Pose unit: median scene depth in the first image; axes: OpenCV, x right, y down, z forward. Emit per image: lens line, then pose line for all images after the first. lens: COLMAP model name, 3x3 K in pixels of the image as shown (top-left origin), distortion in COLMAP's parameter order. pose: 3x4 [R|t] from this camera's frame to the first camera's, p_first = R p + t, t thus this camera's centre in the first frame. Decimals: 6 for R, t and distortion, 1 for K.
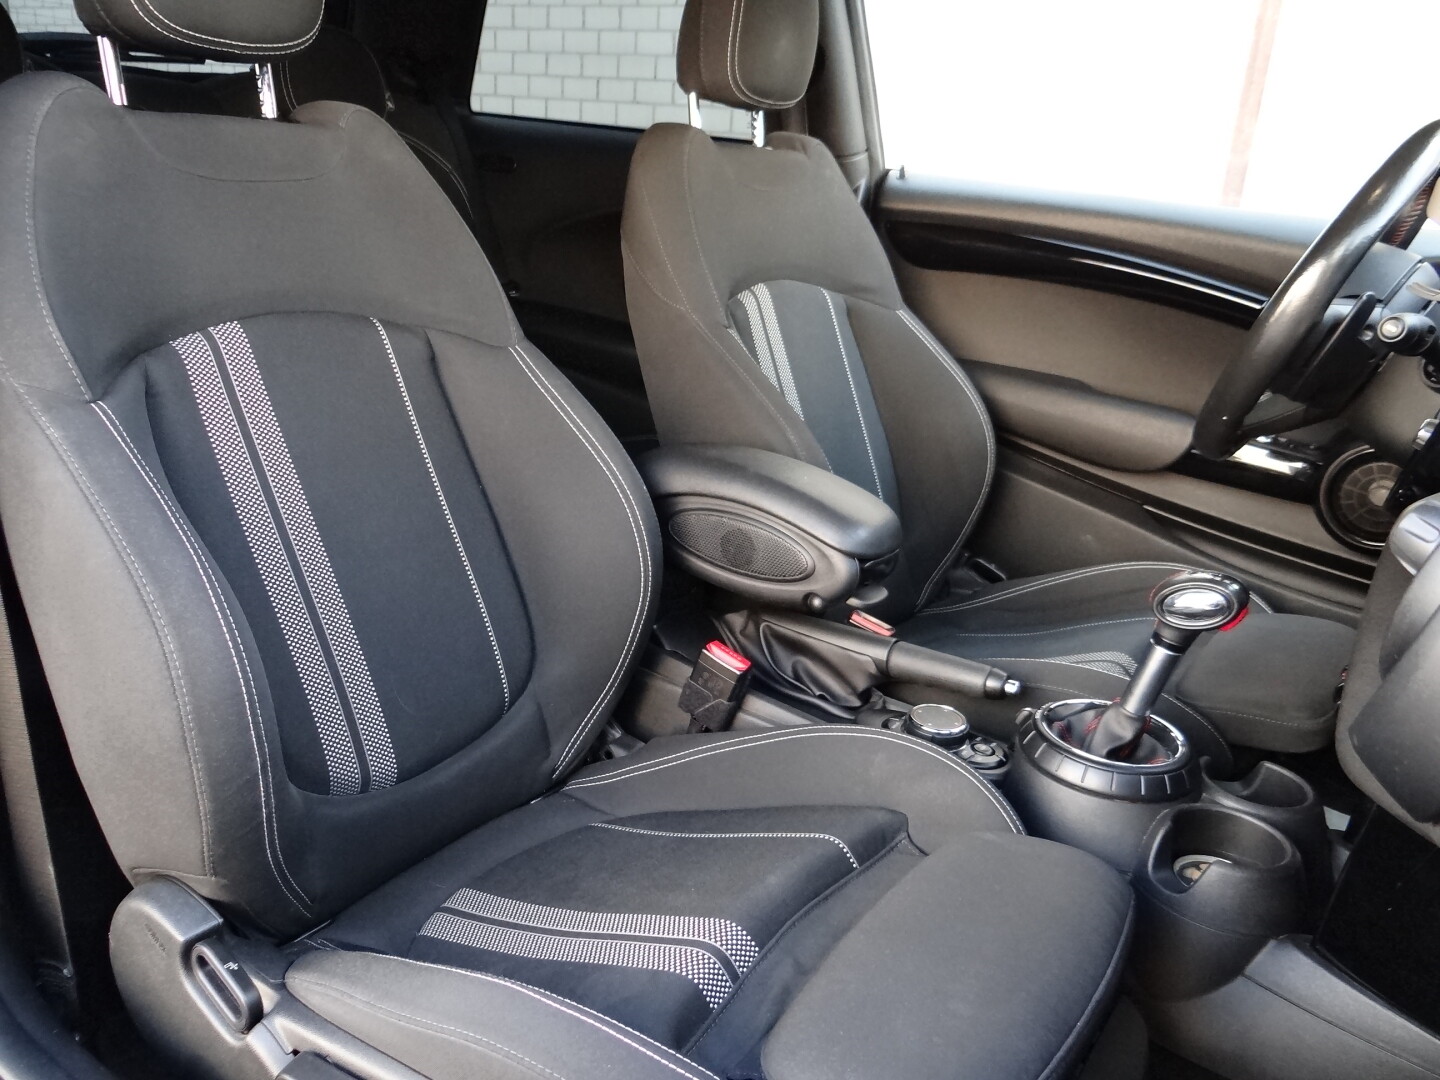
lens RADIAL K [[1127.5, 0, 716.8], [0, 1127.5, 537.6], [0, 0, 1]] dist [-0.003502, 0.007934]
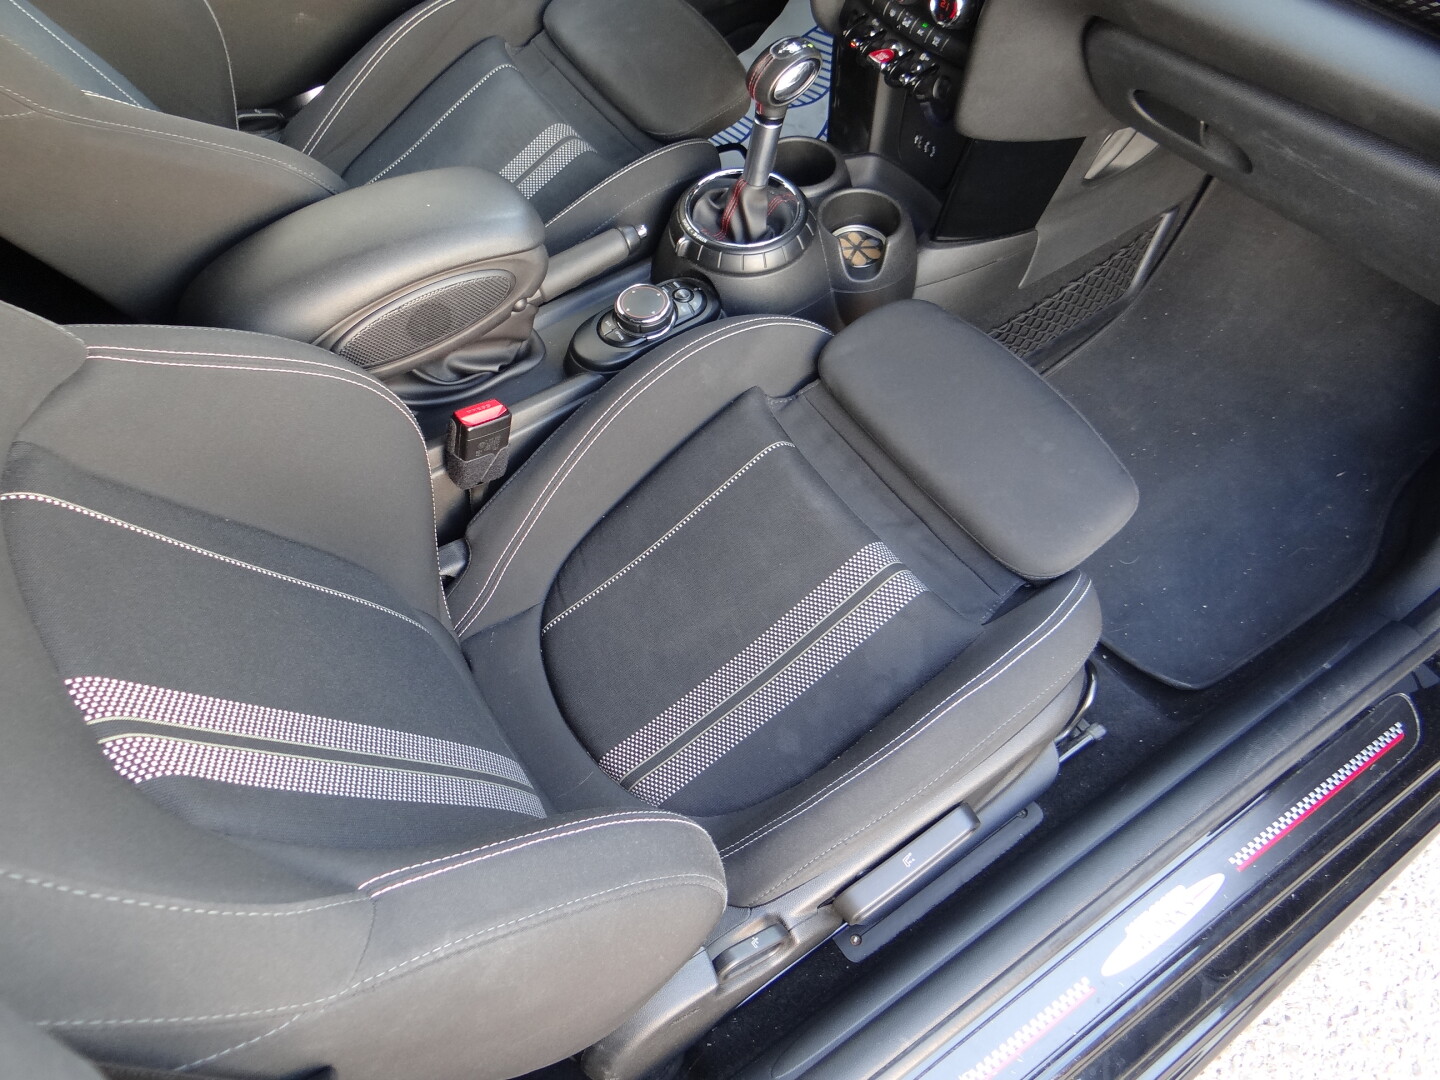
lens RADIAL K [[1127.5, 0, 710.5], [0, 1127.5, 539.0], [0, 0, 1]] dist [-0.003502, 0.007934]
pose [[0.356344, -0.812302, 0.461719, -0.447902], [0.341740, 0.573228, 0.744731, -0.475593], [-0.869616, -0.107593, 0.481862, 0.388485]]
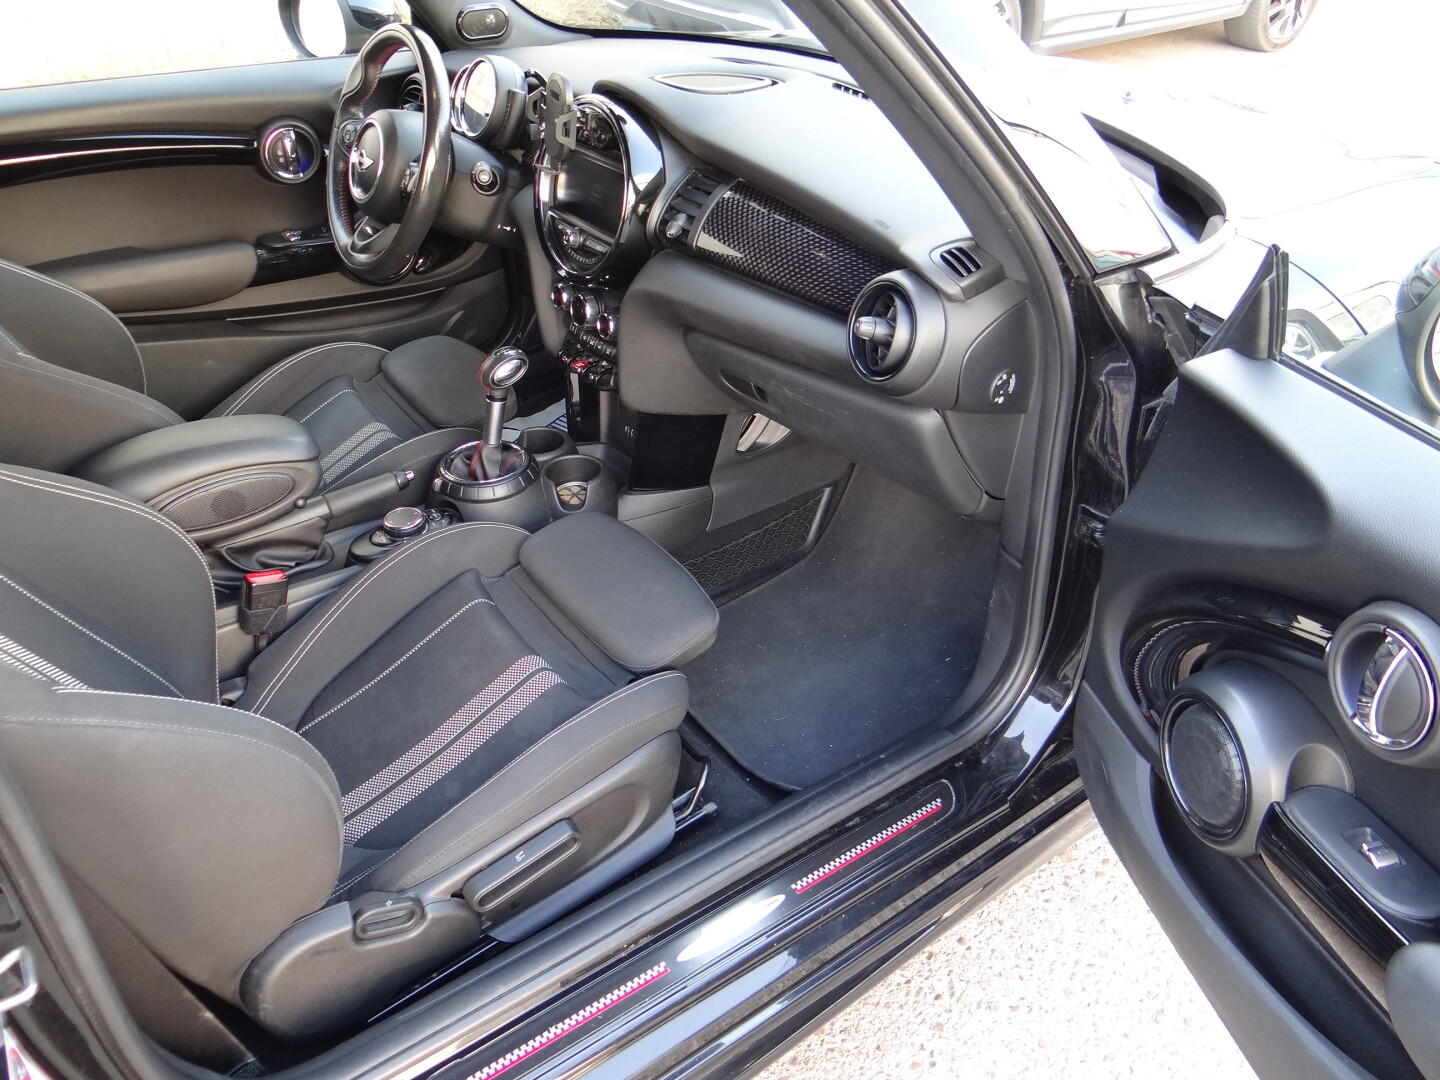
lens RADIAL K [[1127.5, 0, 708.1], [0, 1127.5, 539.9], [0, 0, 1]] dist [-0.003502, 0.007934]
pose [[0.337622, -0.589263, 0.734017, -0.767615], [0.331157, 0.804312, 0.493374, -0.412810], [-0.881105, 0.076501, 0.466692, -0.060514]]
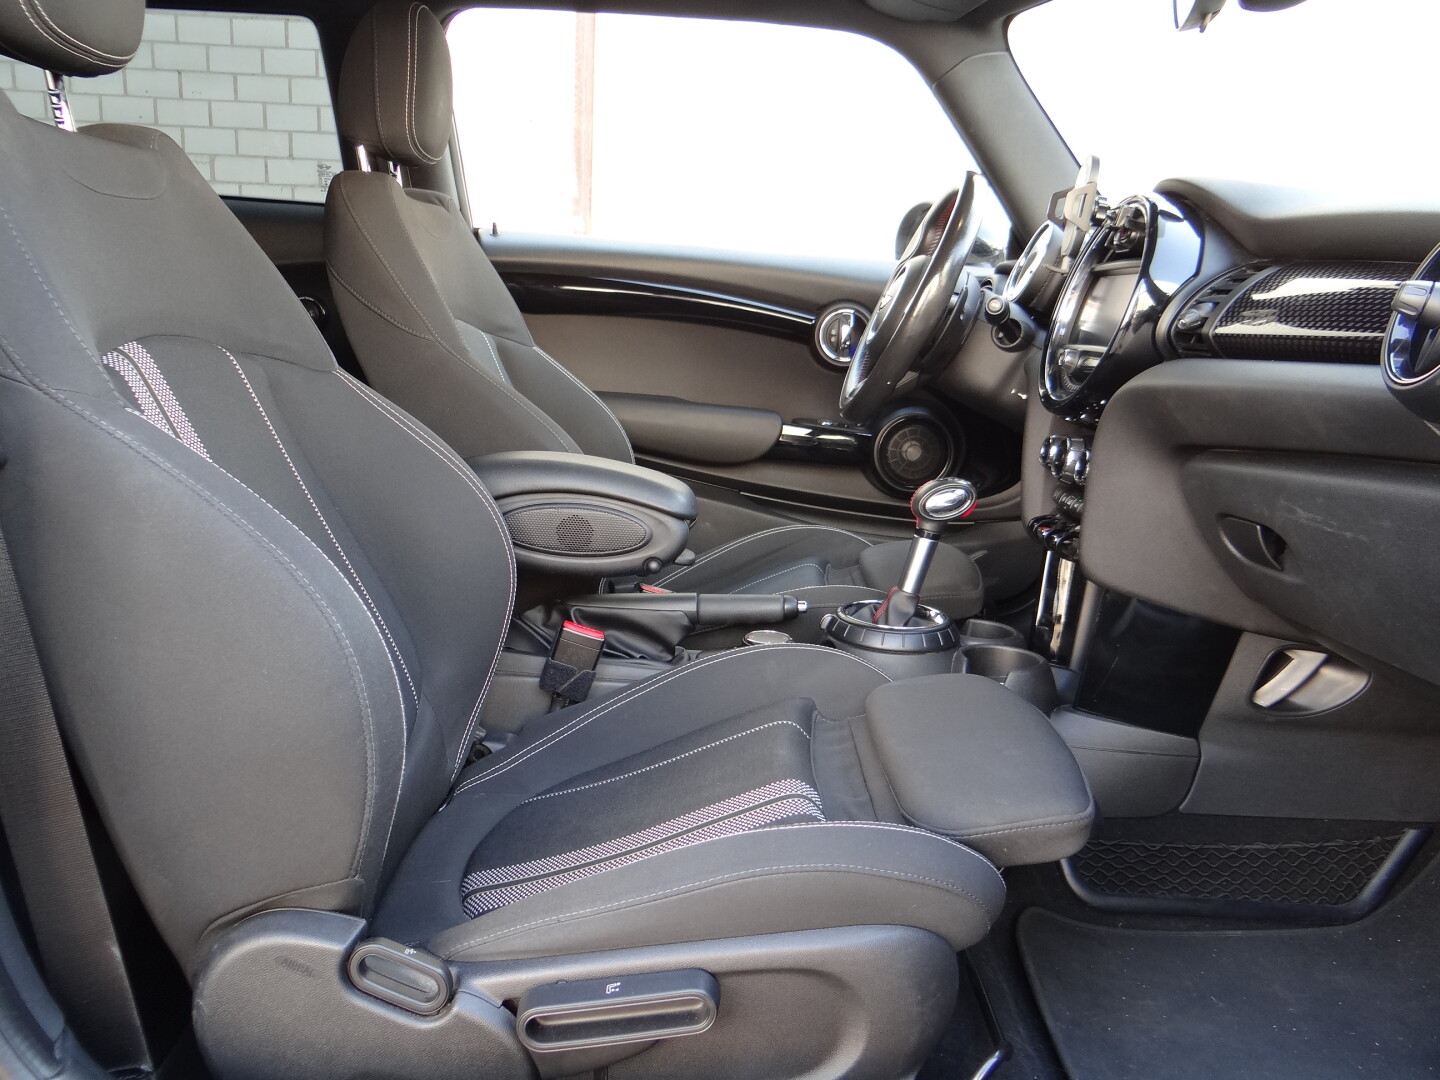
lens RADIAL K [[1127.5, 0, 713.4], [0, 1127.5, 544.6], [0, 0, 1]] dist [-0.003502, 0.007934]
pose [[0.823533, -0.150361, 0.546978, -0.491803], [0.194300, 0.980674, -0.022957, 0.074815], [-0.532955, 0.125183, 0.836832, -0.005201]]
